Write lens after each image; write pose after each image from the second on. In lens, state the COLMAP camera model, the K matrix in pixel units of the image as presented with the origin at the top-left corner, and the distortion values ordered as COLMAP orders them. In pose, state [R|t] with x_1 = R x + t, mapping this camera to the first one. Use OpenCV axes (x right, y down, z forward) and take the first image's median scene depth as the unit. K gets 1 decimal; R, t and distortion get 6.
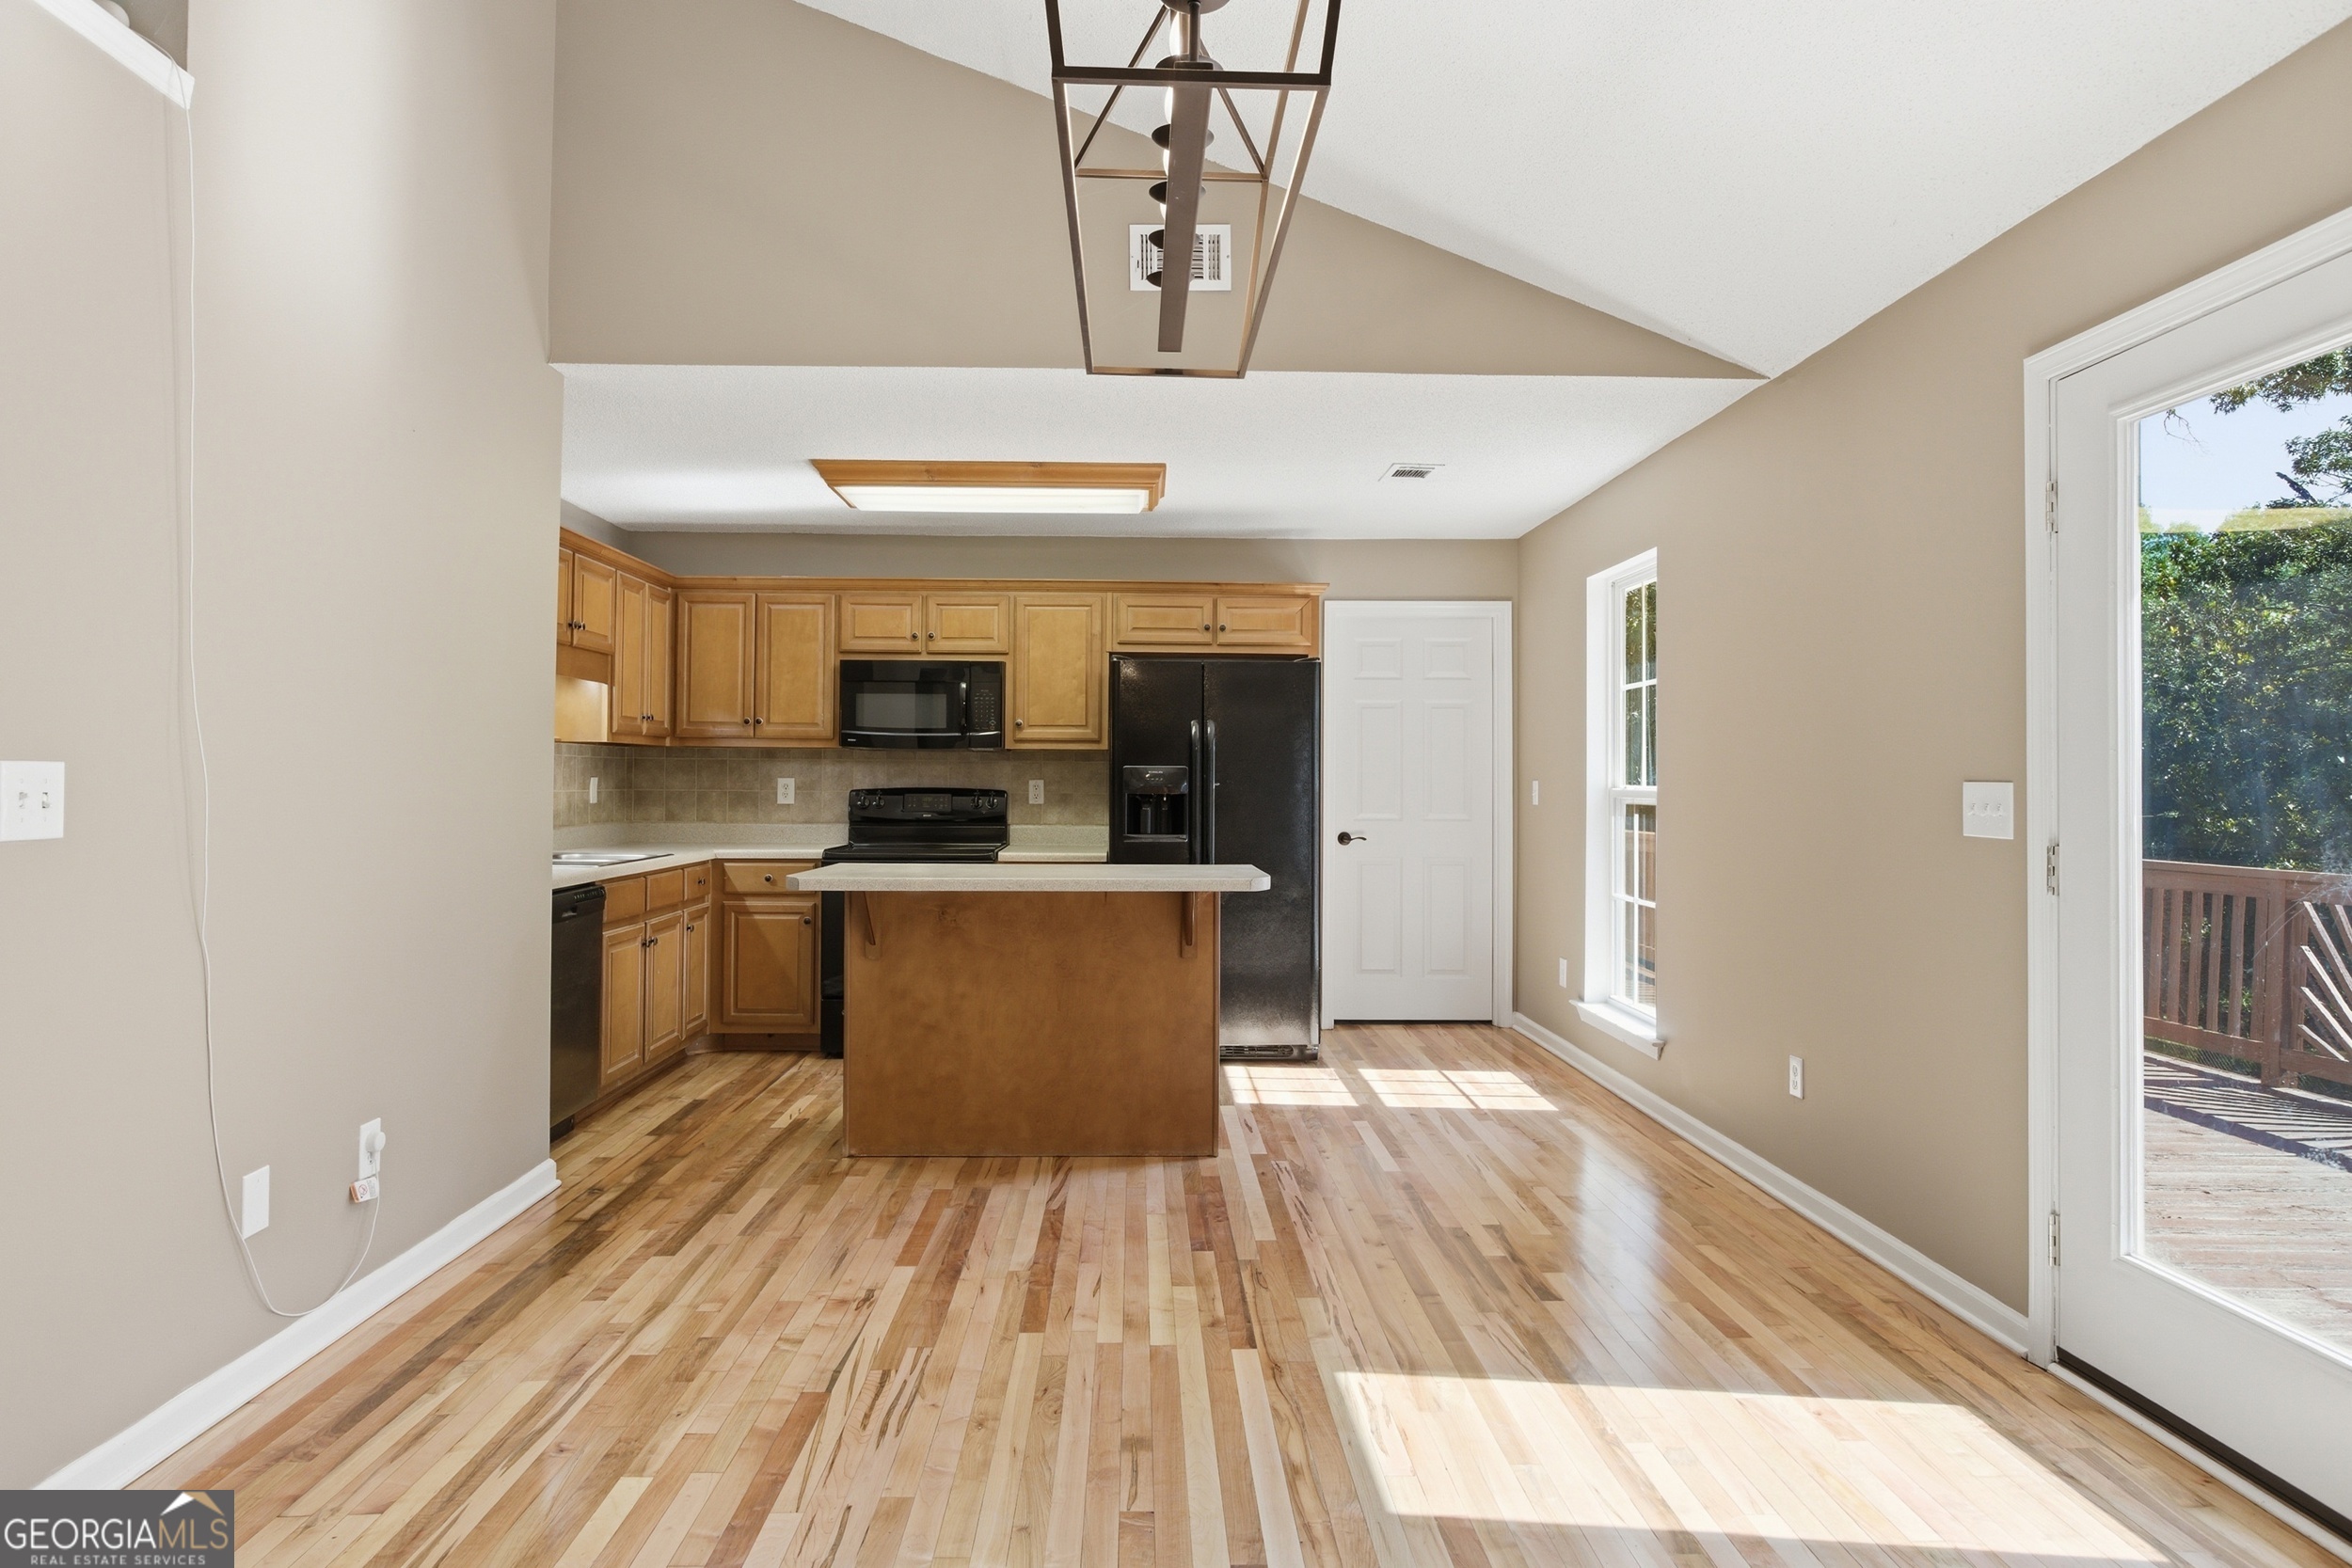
lens RADIAL K [[1362.4, 0, 1185.1], [0, 1362.4, 765.7], [0, 0, 1]] dist [-0.006208, 0.002591]
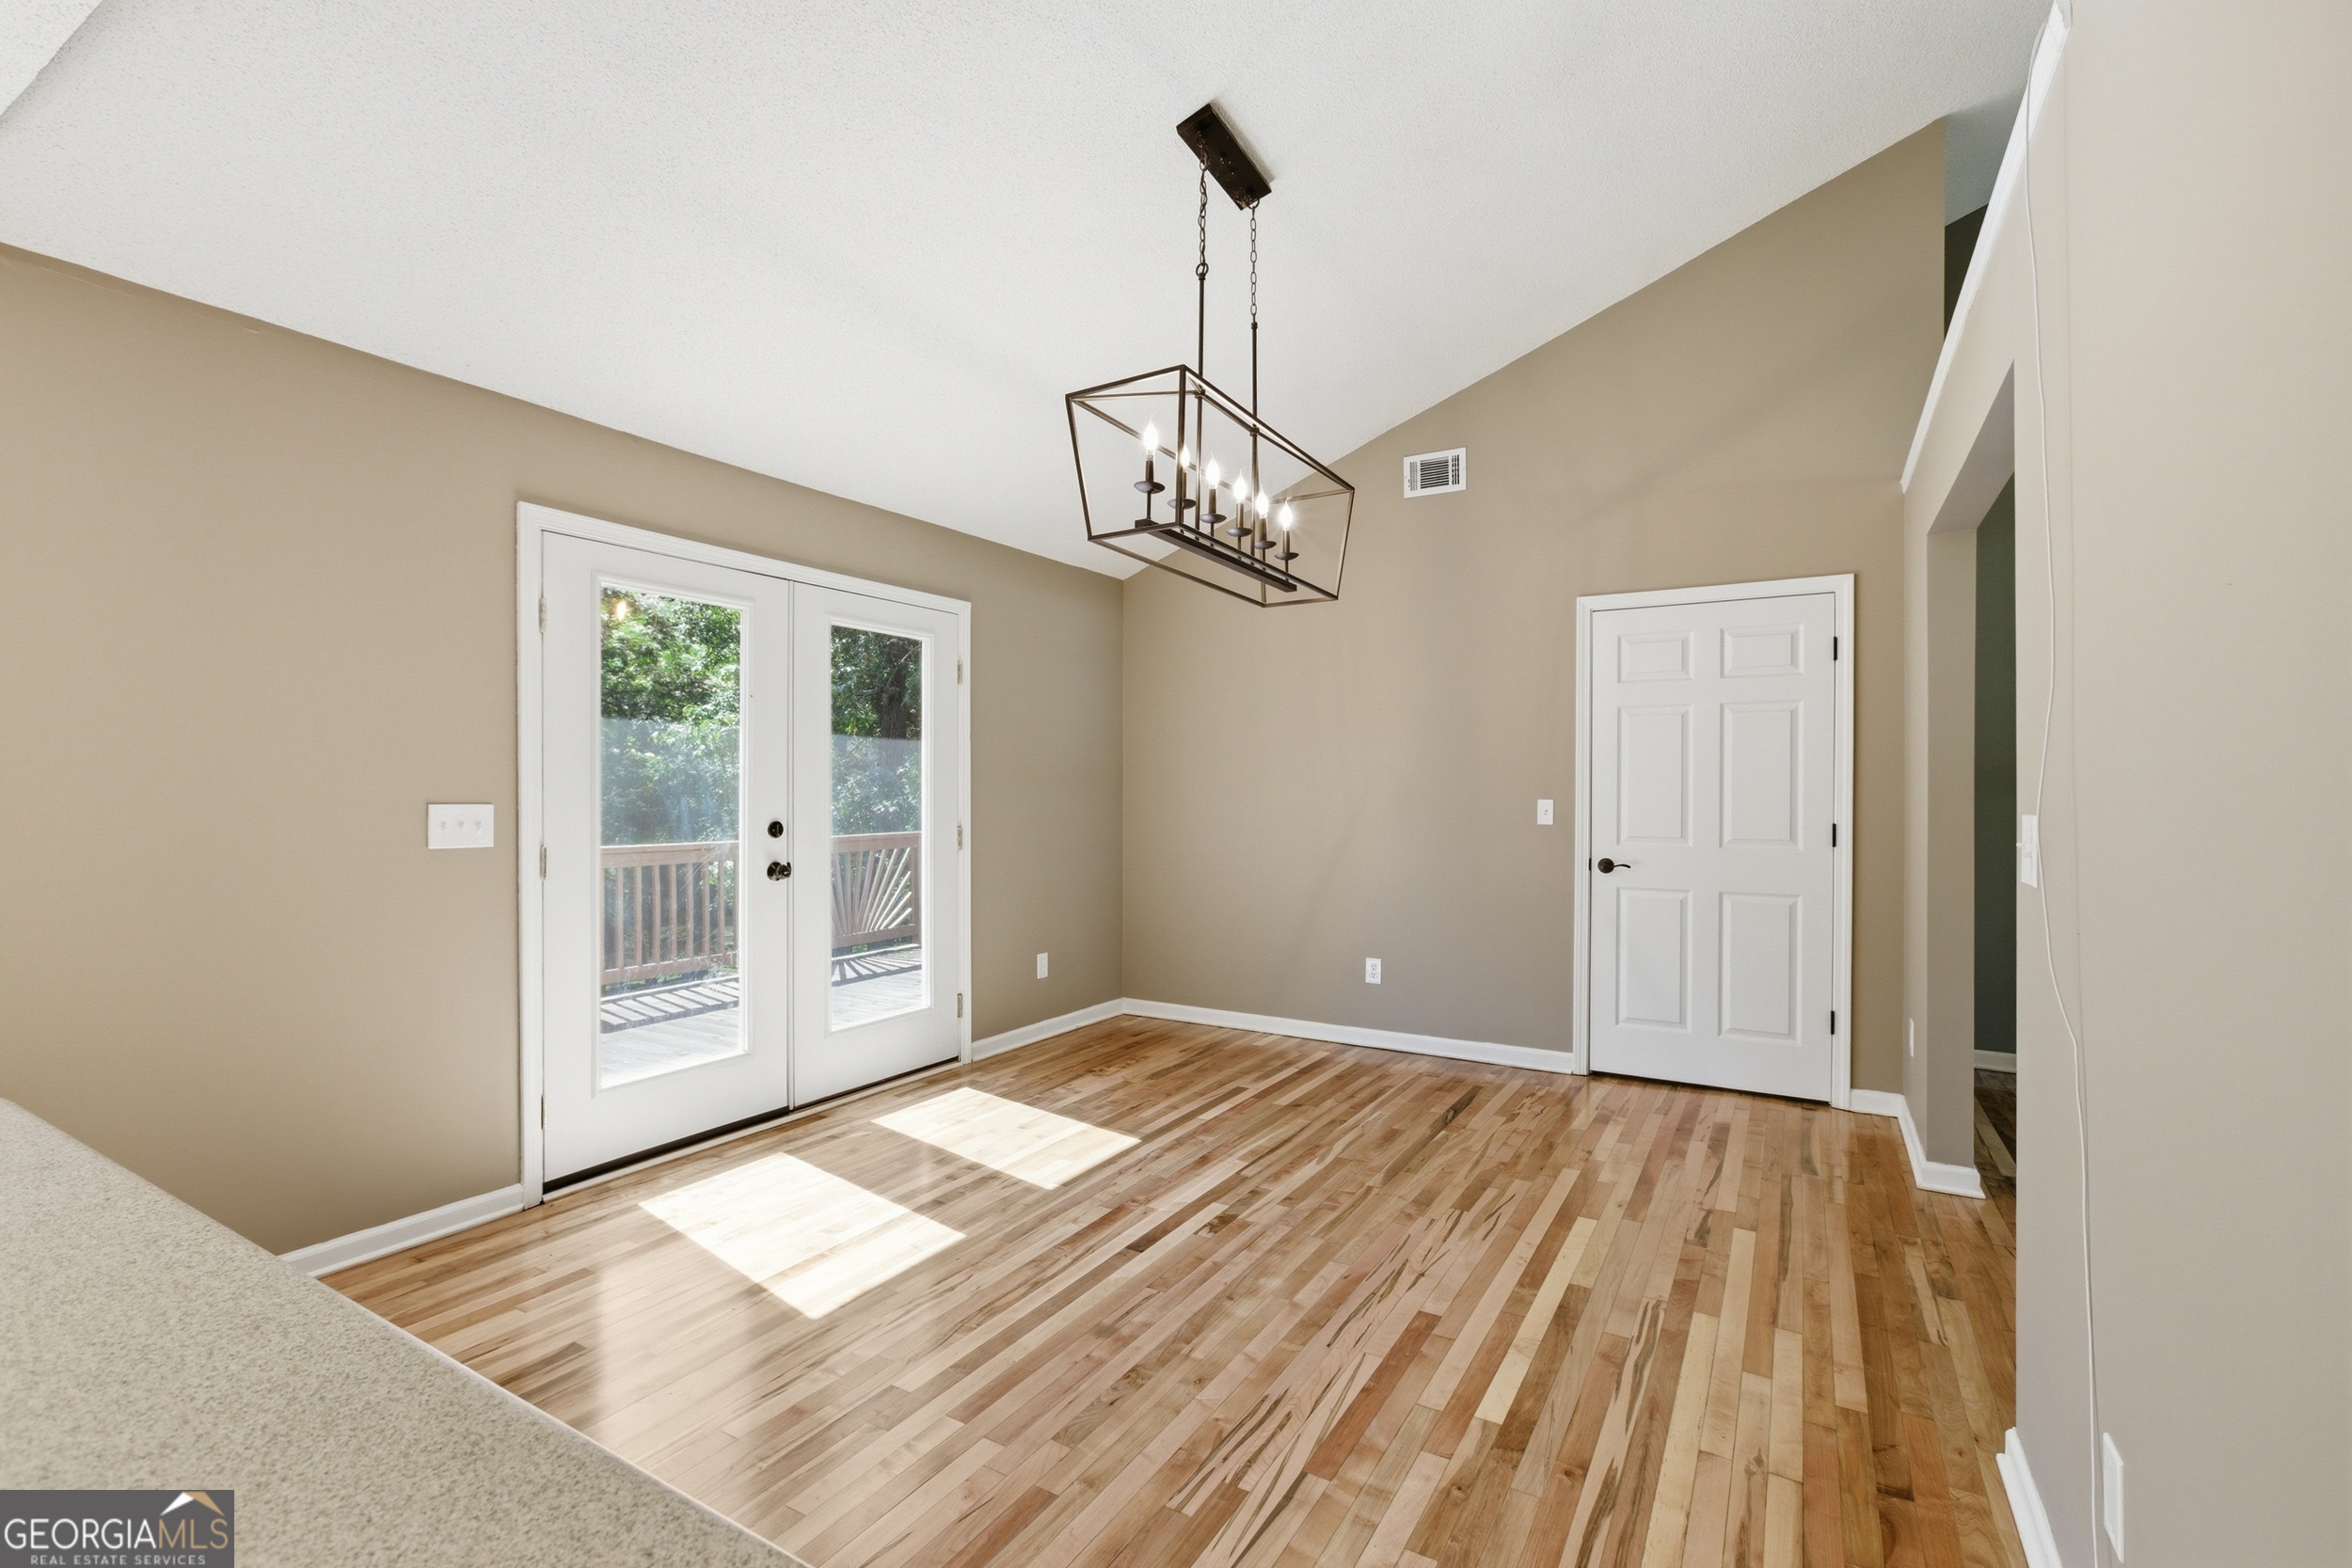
lens RADIAL K [[1053.7, 0, 1163.9], [0, 1053.7, 798.3], [0, 0, 1]] dist [-0.002804, 0.002935]
pose [[-0.837986, -0.012826, 0.545540, -0.288164], [-0.015276, 0.999883, 0.000043, -0.002026], [-0.545477, -0.008297, -0.838085, 0.839967]]
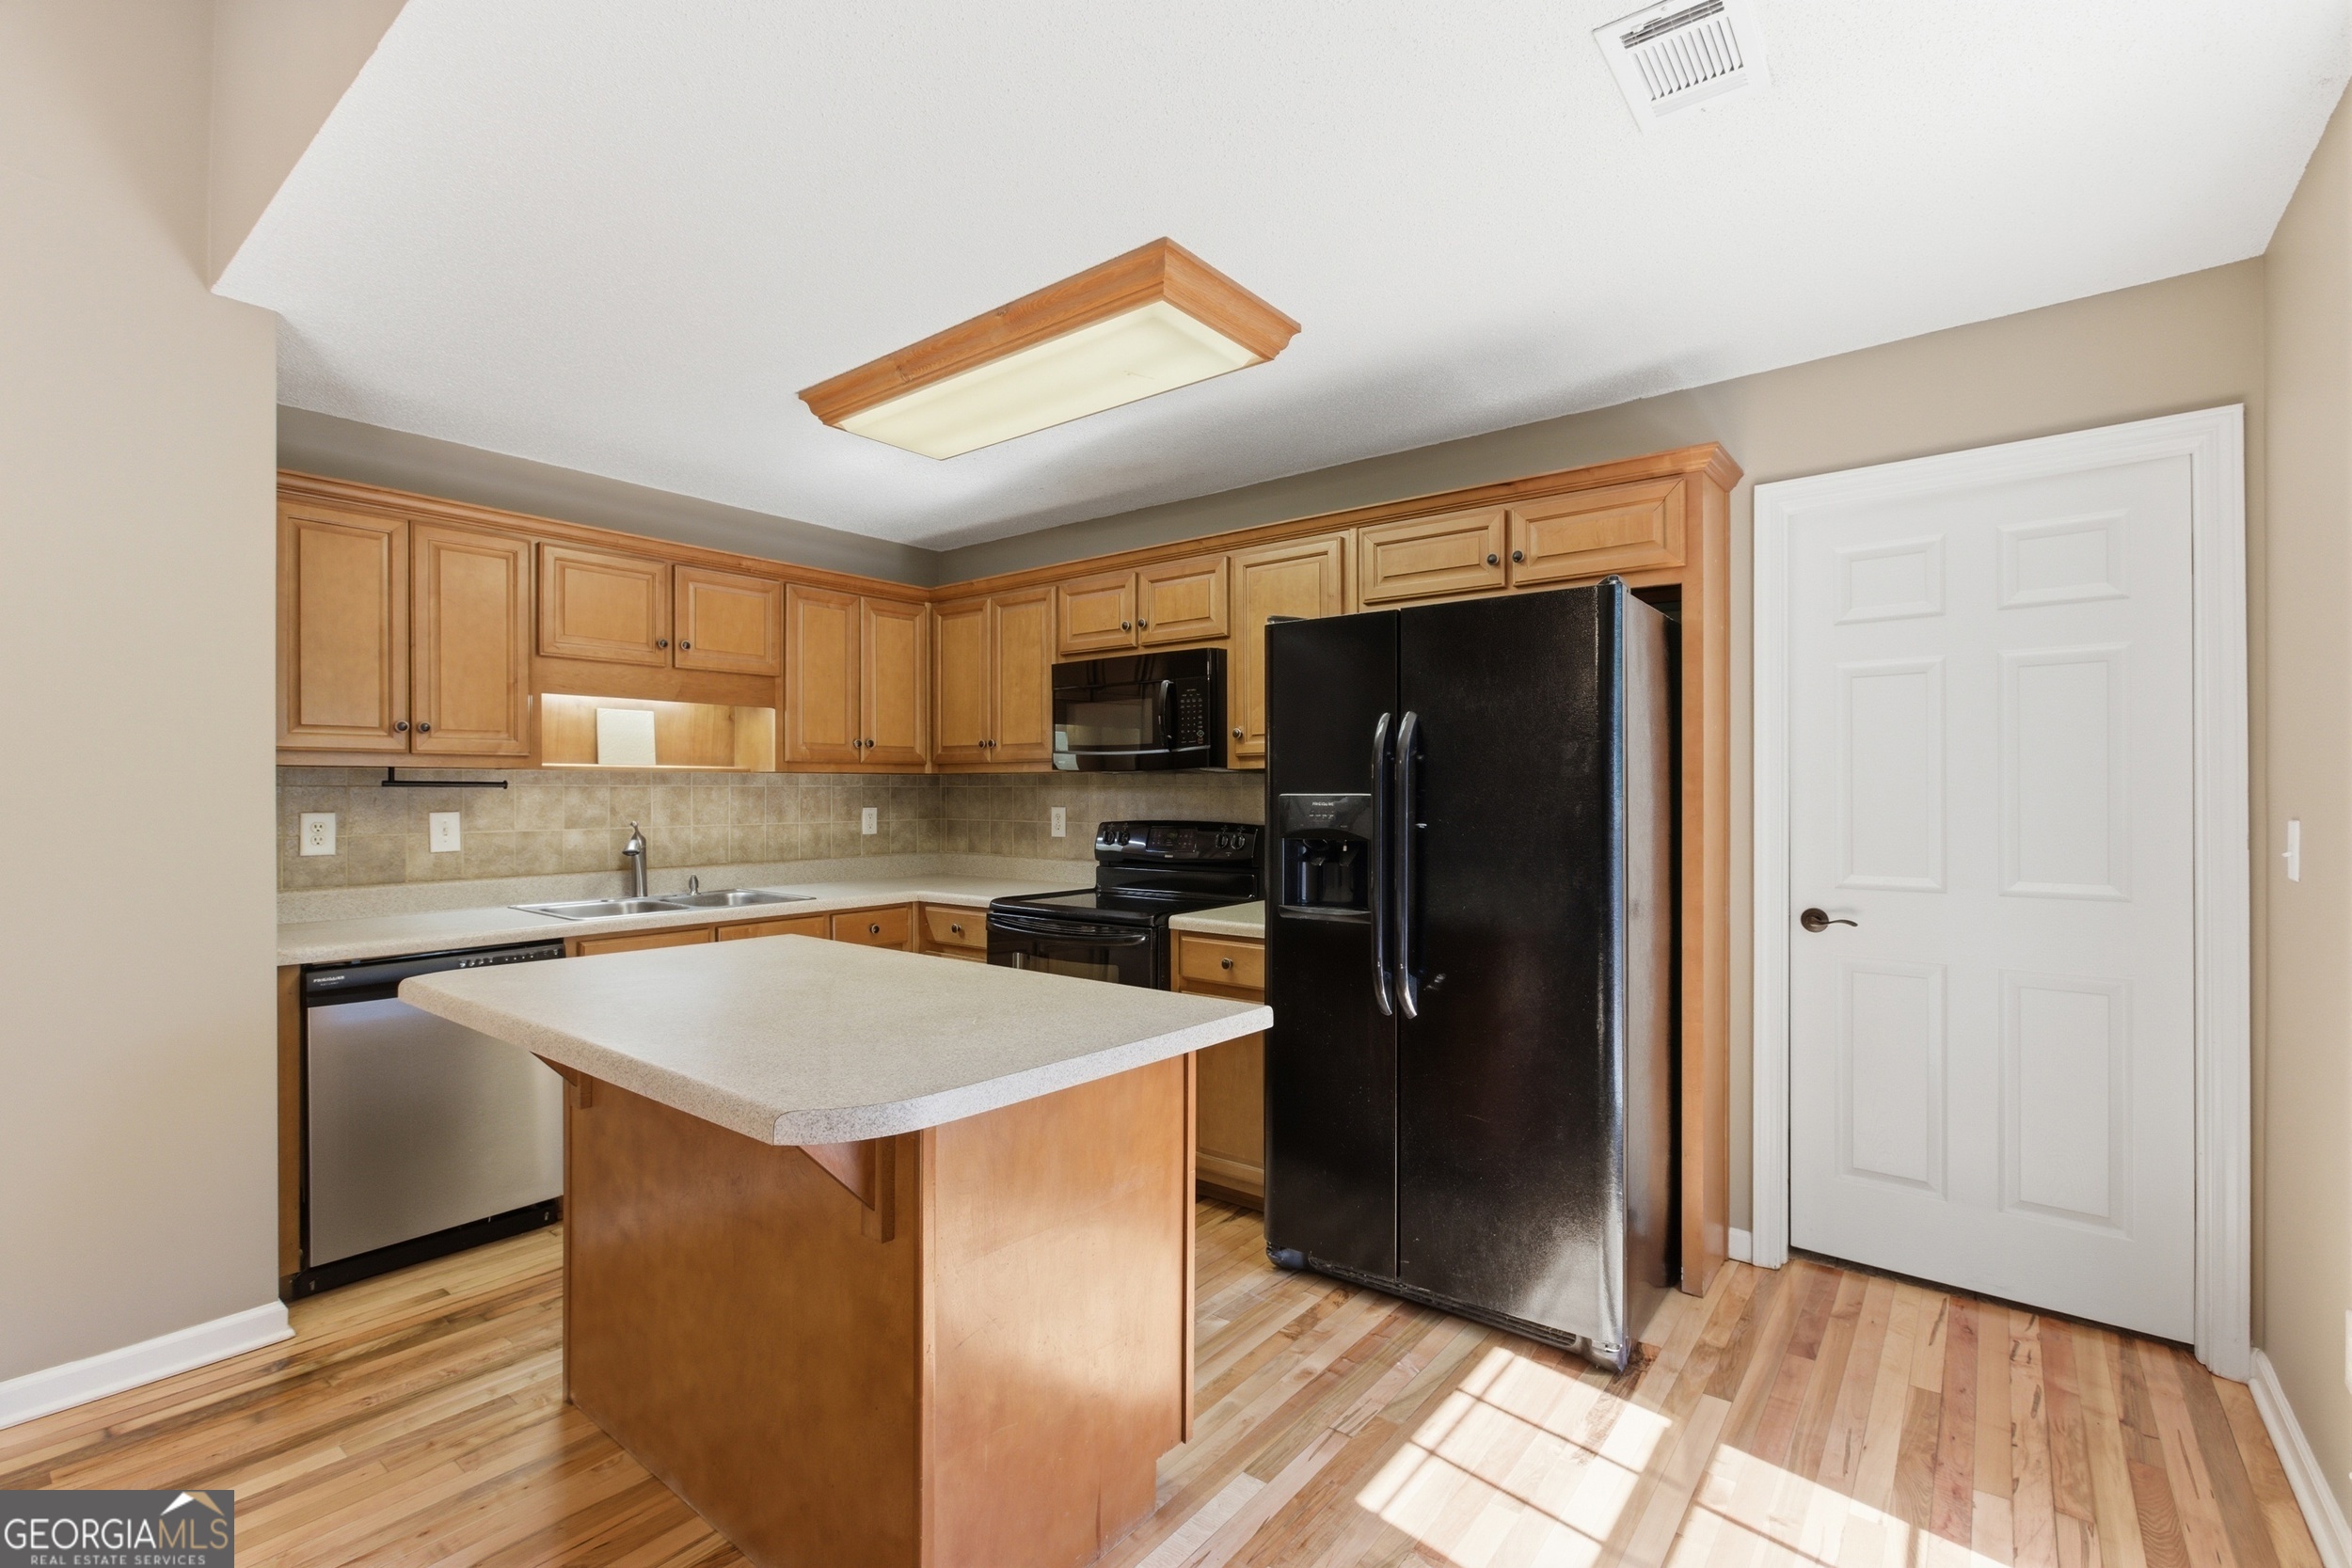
lens RADIAL K [[1053.7, 0, 1185.4], [0, 1053.7, 793.4], [0, 0, 1]] dist [-0.002804, 0.002935]
pose [[0.761576, -0.006114, -0.648047, 0.252354], [0.012435, 0.999909, 0.005180, -0.002947], [0.647957, -0.012004, 0.761583, 0.660860]]
